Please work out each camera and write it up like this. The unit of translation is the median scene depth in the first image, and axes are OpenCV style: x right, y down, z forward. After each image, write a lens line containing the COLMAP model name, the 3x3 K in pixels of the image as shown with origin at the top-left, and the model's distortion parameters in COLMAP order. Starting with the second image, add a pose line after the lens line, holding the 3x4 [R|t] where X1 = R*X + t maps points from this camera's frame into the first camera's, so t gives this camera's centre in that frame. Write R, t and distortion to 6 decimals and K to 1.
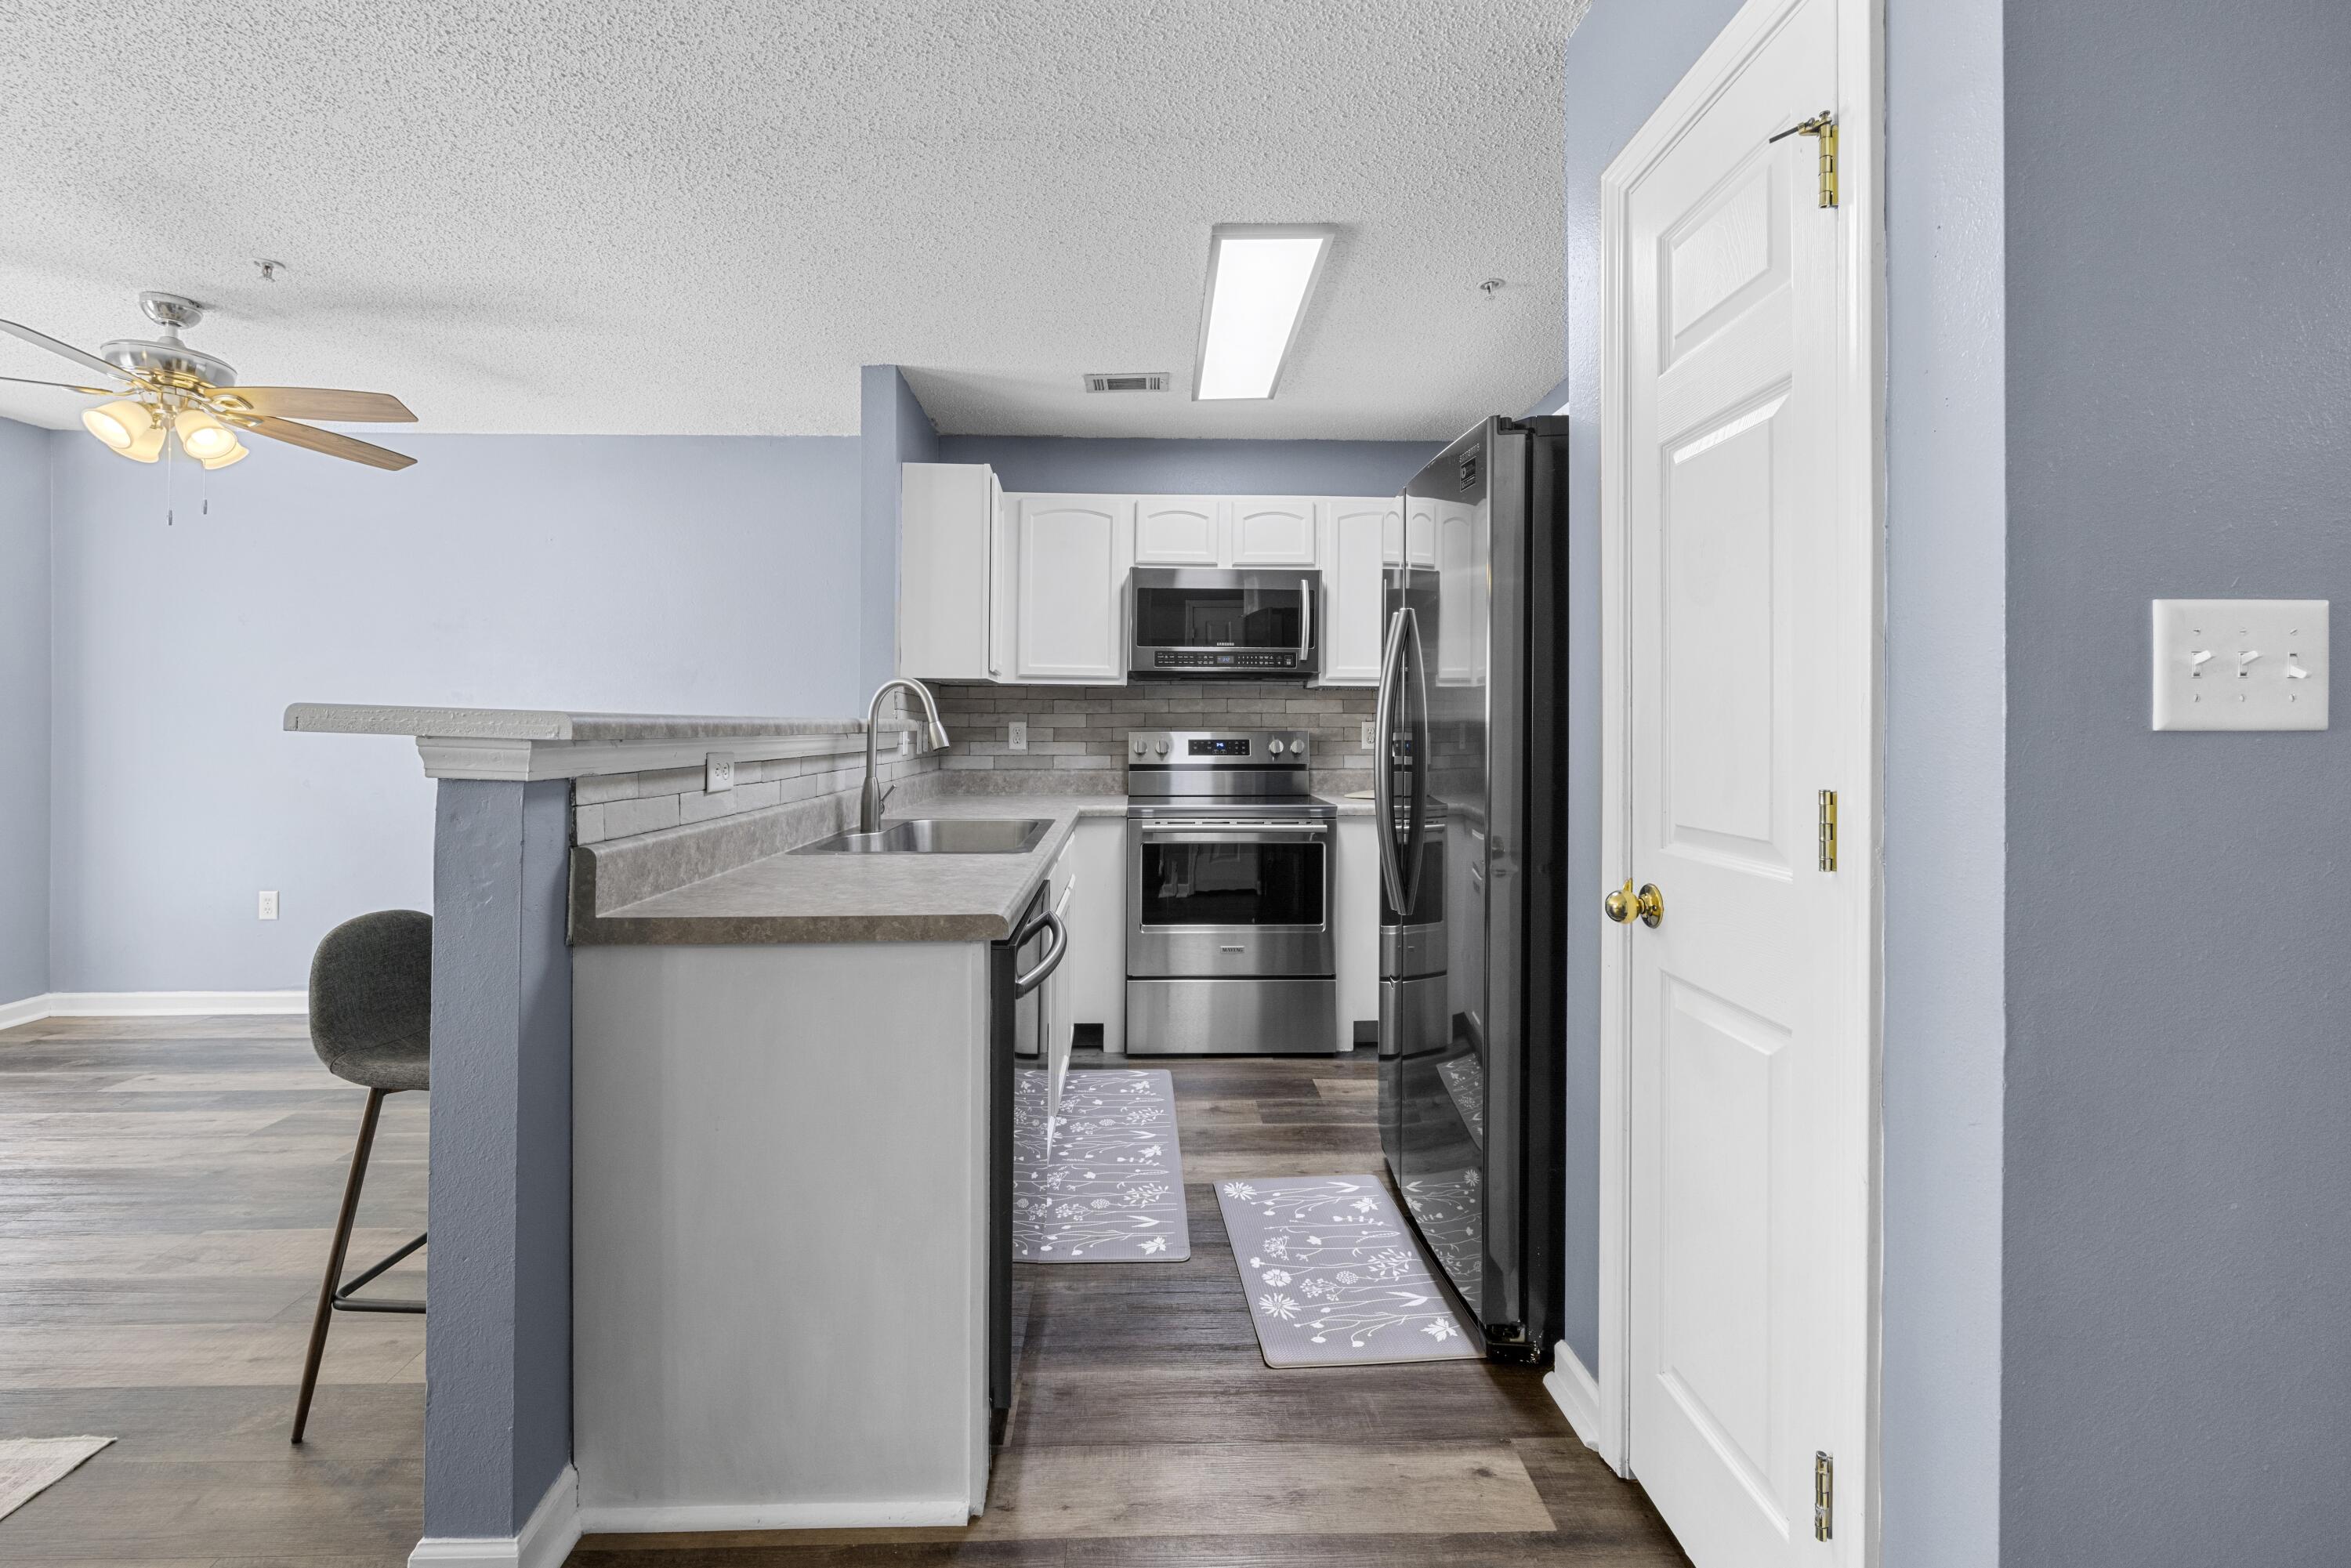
lens RADIAL K [[964.2, 0, 1163.3], [0, 964.2, 720.1], [0, 0, 1]] dist [-0.000198, 0.000081]
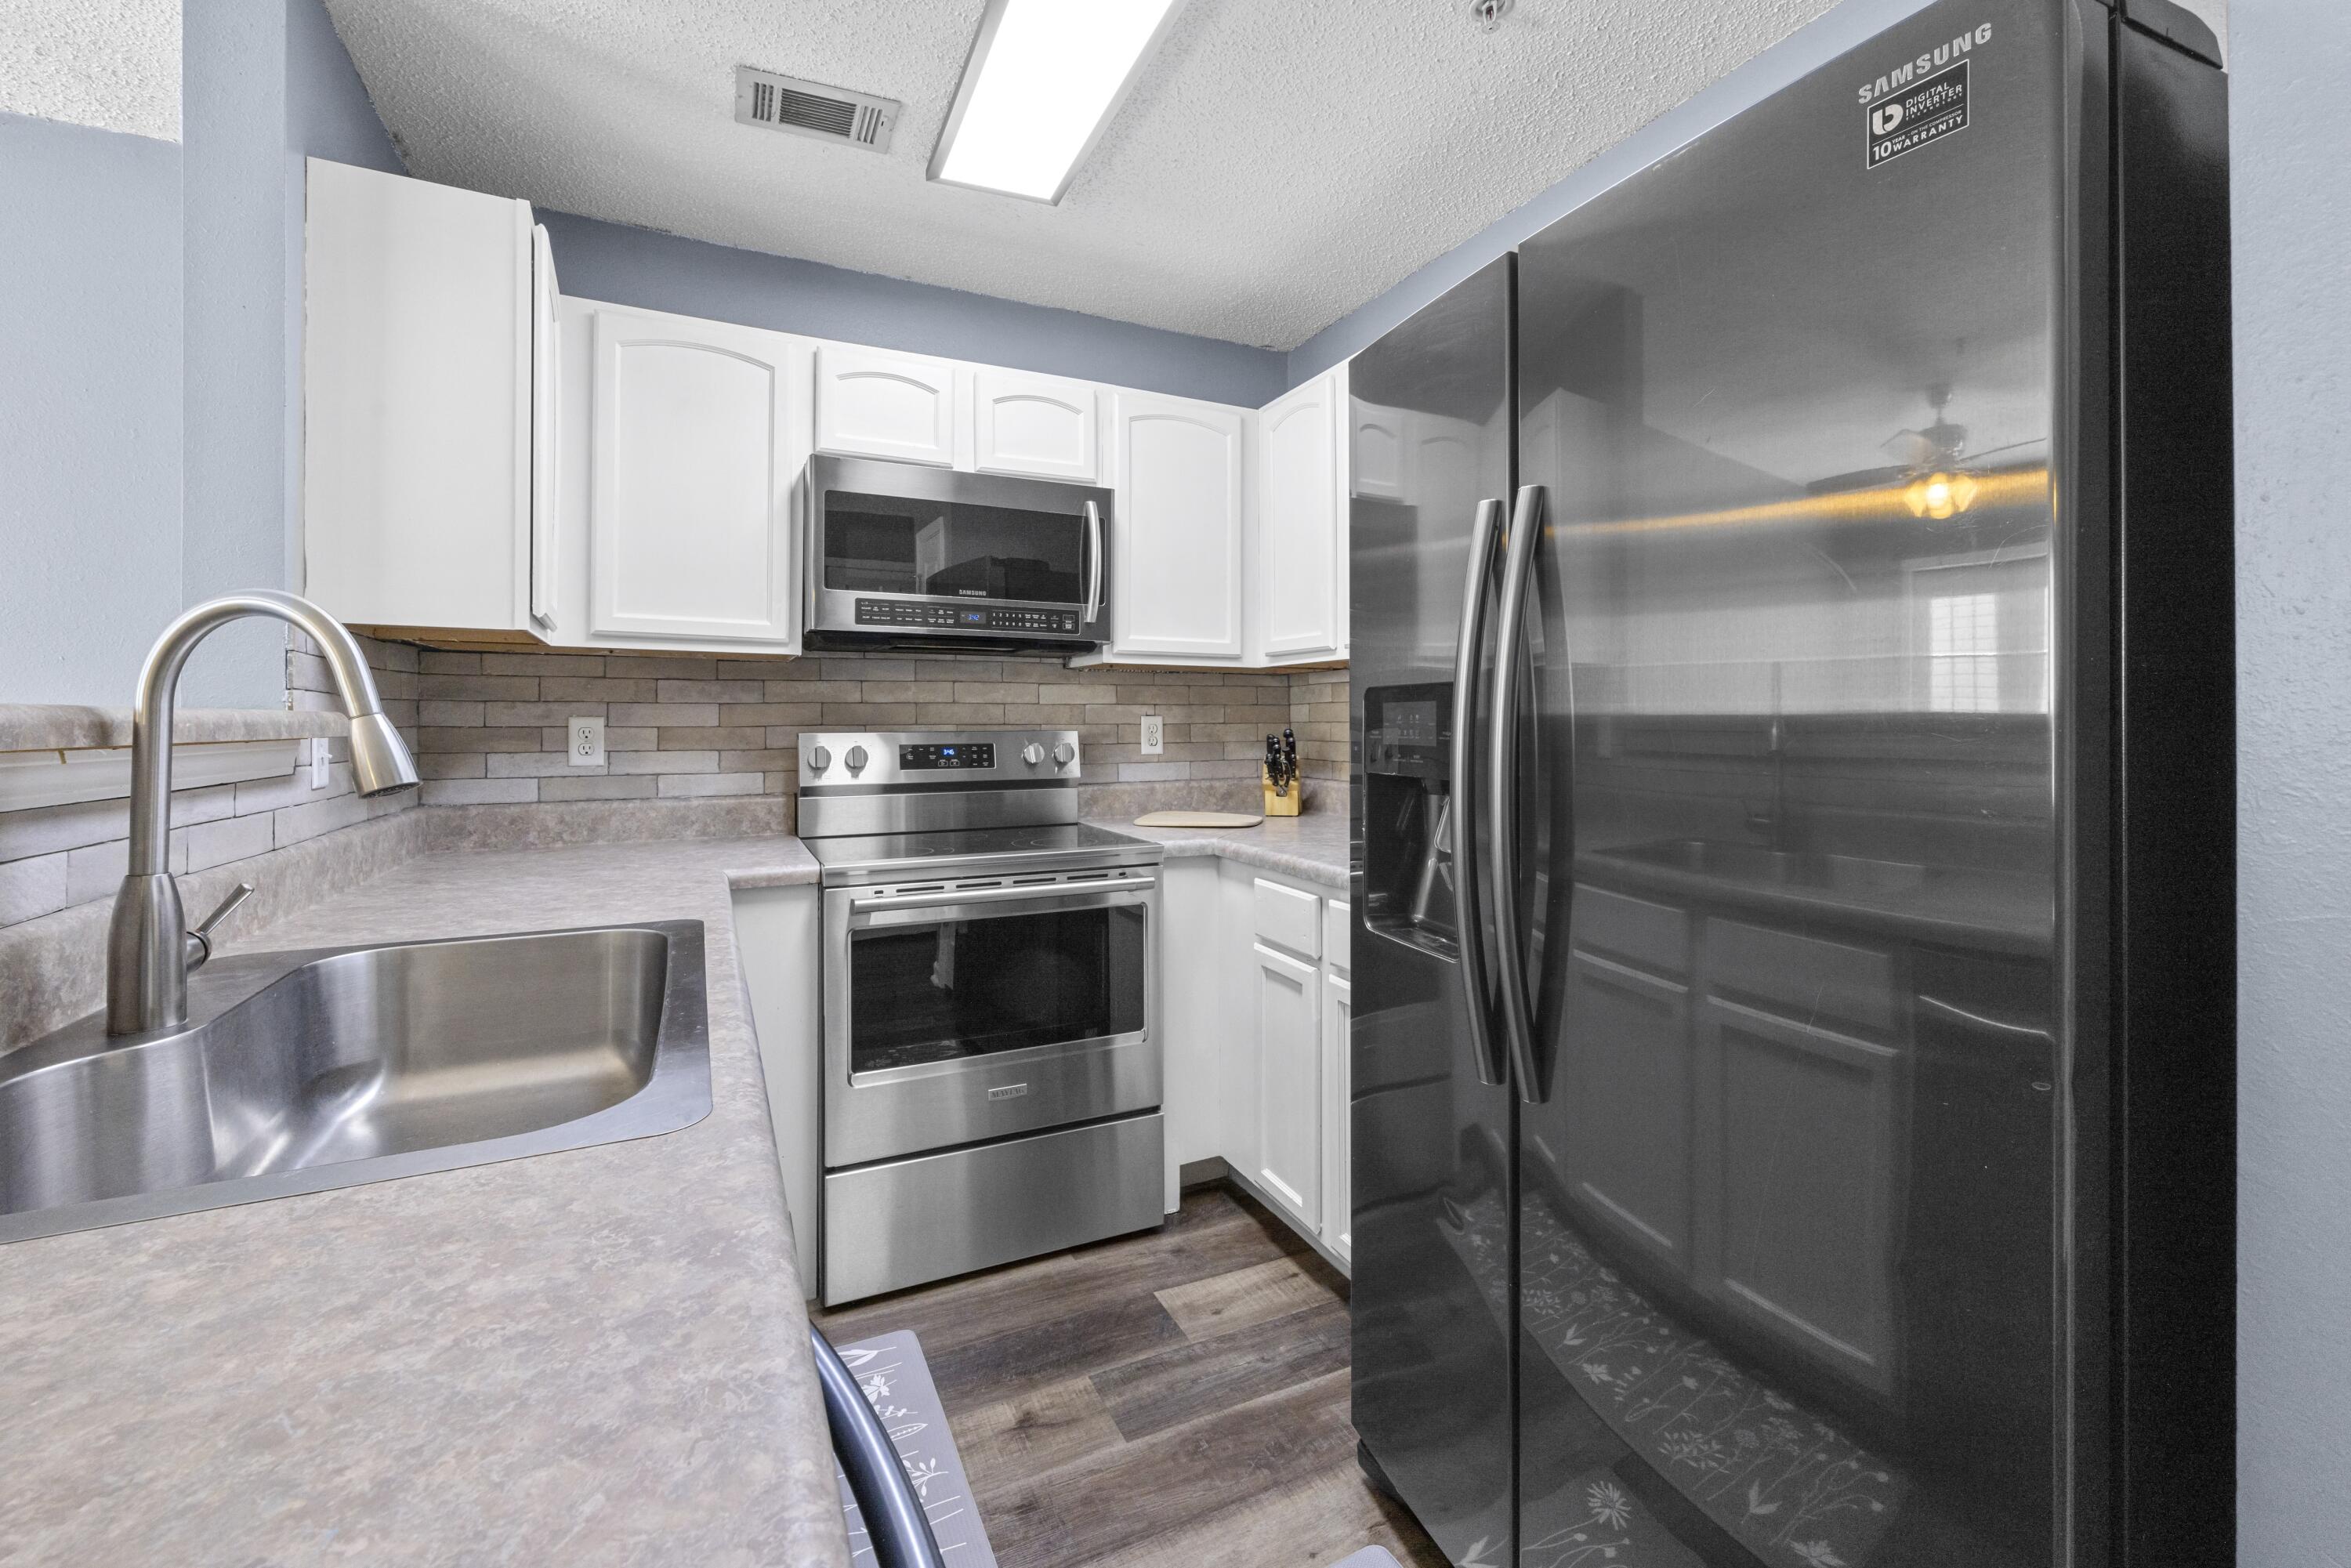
lens RADIAL K [[964.2, 0, 1167.9], [0, 964.2, 723.7], [0, 0, 1]] dist [-0.000198, 0.000081]
pose [[0.914900, -0.004133, 0.403659, -0.073073], [0.001401, 0.999974, 0.007062, 0.002311], [-0.403678, -0.005895, 0.914882, 0.371294]]
